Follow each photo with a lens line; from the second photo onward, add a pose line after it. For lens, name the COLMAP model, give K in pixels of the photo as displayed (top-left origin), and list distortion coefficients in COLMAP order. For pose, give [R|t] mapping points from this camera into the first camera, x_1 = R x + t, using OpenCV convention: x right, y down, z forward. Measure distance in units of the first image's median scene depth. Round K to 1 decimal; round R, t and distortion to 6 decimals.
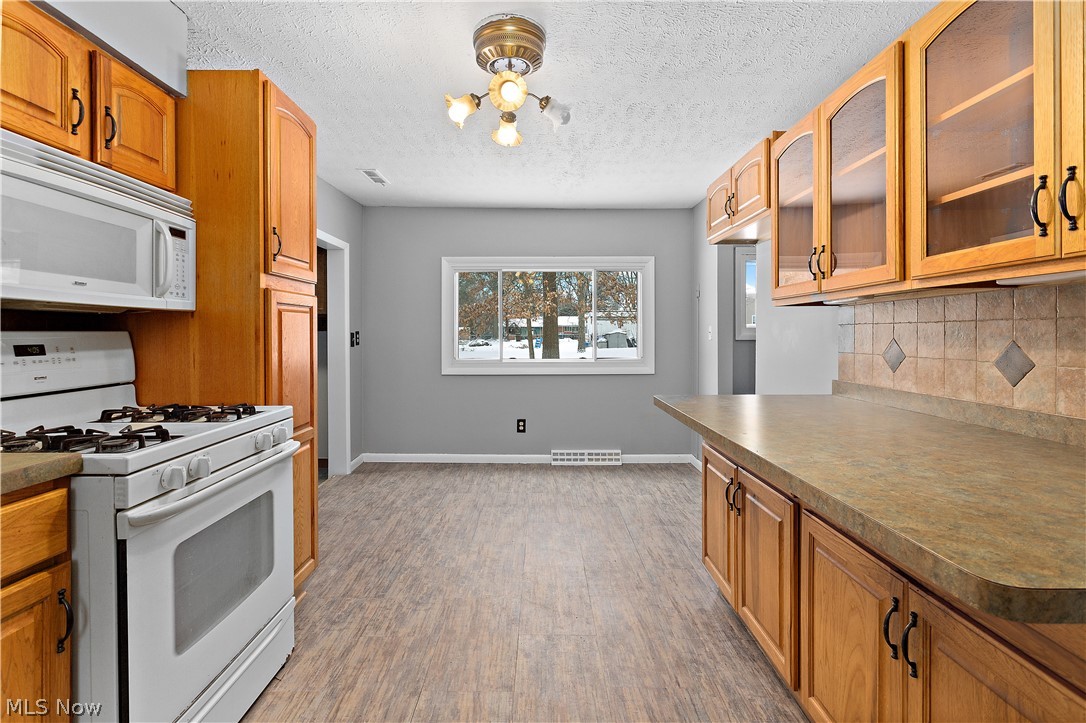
lens RADIAL K [[521.5, 0, 544.9], [0, 521.5, 335.8], [0, 0, 1]] dist [-0.005721, 0.002202]
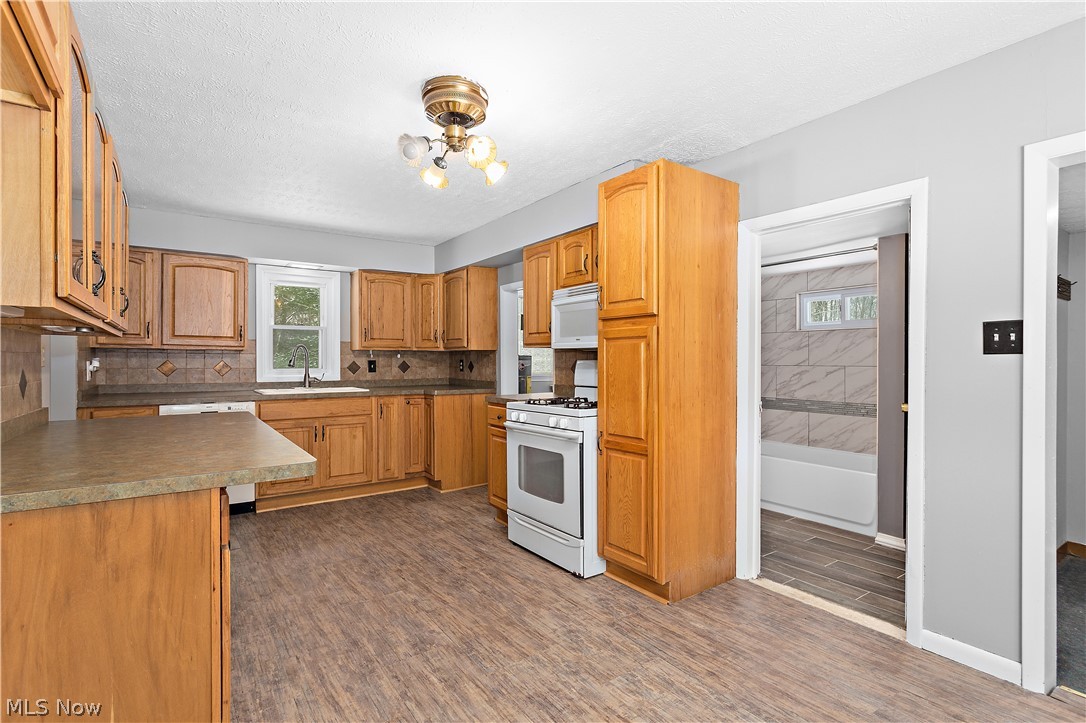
lens RADIAL K [[521.5, 0, 550.6], [0, 521.5, 363.6], [0, 0, 1]] dist [-0.005721, 0.002202]
pose [[-0.813338, 0.005342, -0.581767, 0.441393], [-0.001018, 0.999943, 0.010604, -0.013244], [0.581791, 0.009217, -0.813286, 2.143327]]
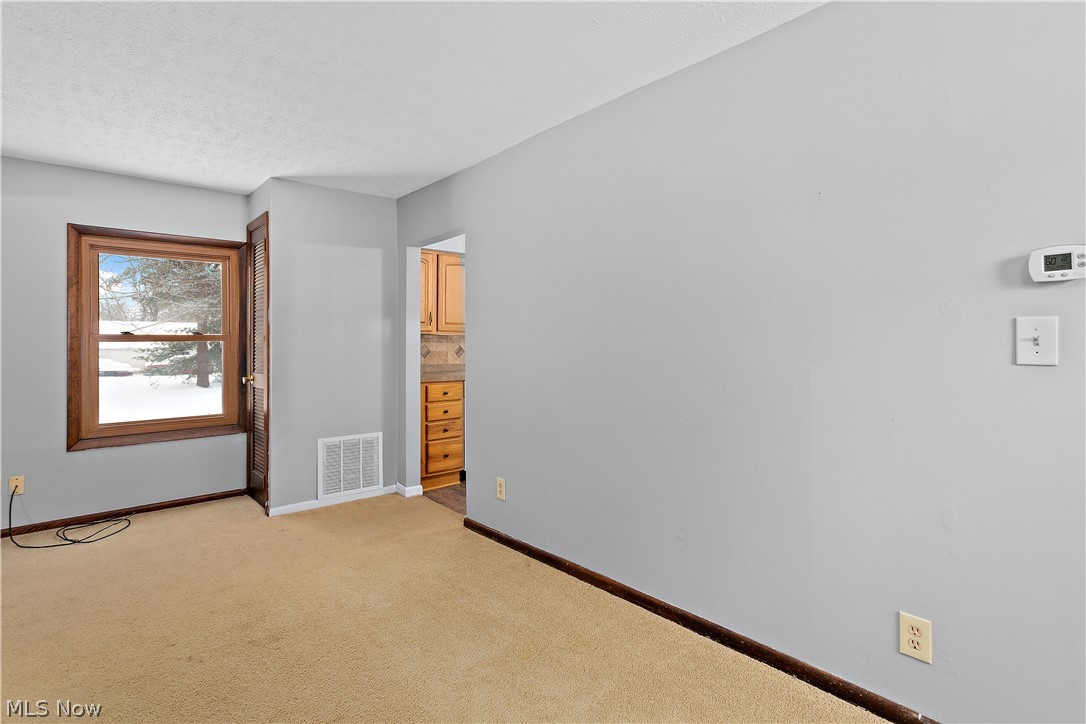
lens RADIAL K [[521.5, 0, 544.5], [0, 521.5, 336.7], [0, 0, 1]] dist [-0.005721, 0.002202]
pose [[-0.754717, -0.004072, -0.656038, 1.771262], [0.006829, 0.999878, -0.014063, -0.000081], [0.656015, -0.015094, -0.754597, 1.736775]]
